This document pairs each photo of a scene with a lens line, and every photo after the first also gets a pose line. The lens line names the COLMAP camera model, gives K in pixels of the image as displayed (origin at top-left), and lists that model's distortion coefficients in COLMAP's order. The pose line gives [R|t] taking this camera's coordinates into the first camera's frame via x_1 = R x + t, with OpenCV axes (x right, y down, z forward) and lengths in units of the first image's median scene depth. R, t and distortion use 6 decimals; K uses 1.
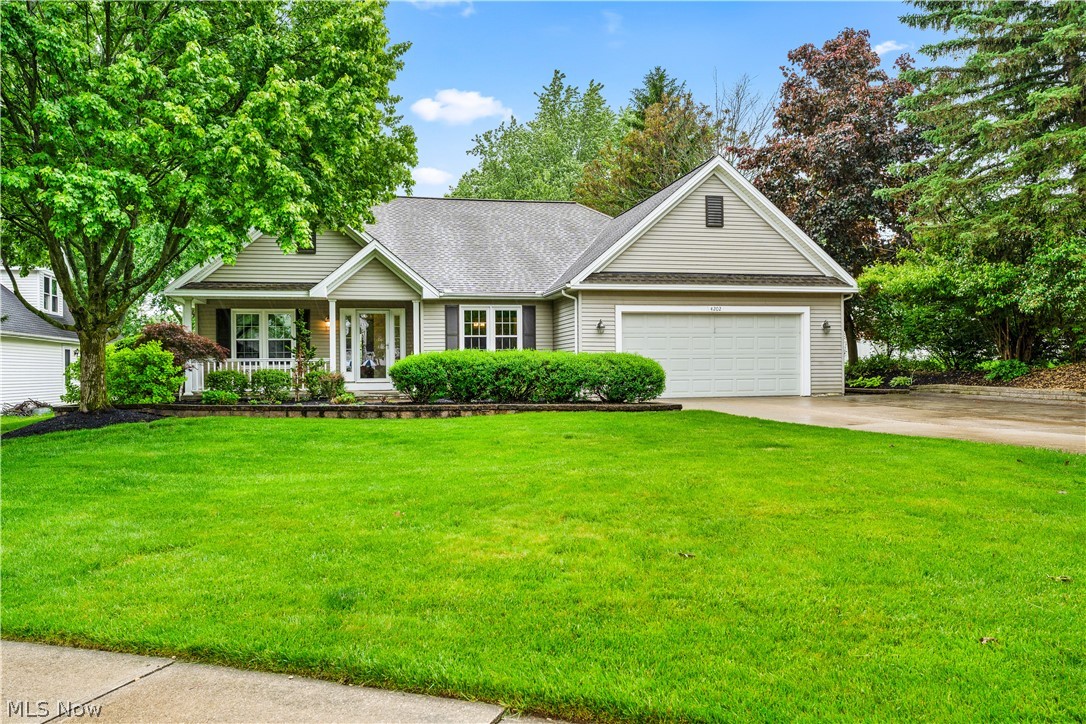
lens RADIAL K [[776.5, 0, 543.0], [0, 776.5, 362.0], [0, 0, 1]] dist [-0.004938, -0.000634]
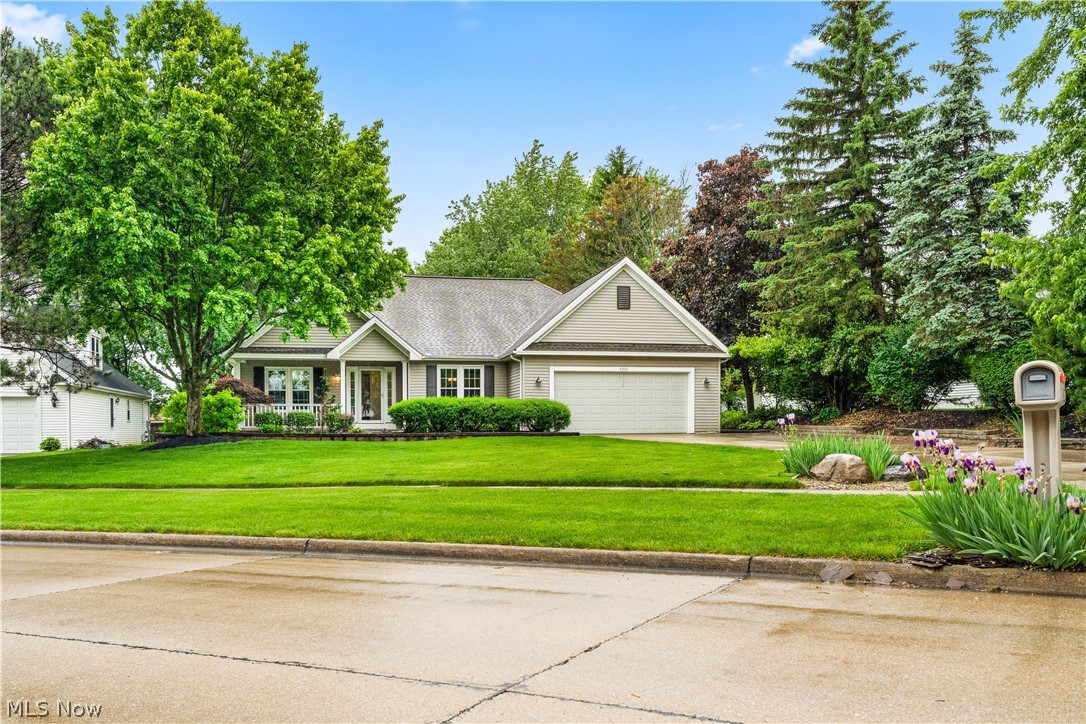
lens RADIAL K [[871.9, 0, 521.4], [0, 871.9, 425.3], [0, 0, 1]] dist [0.003188, 0.000061]
pose [[0.999890, 0.005760, -0.013653, 0.063246], [-0.005690, 0.999971, 0.005152, 0.023761], [0.013682, -0.005074, 0.999894, -0.538092]]
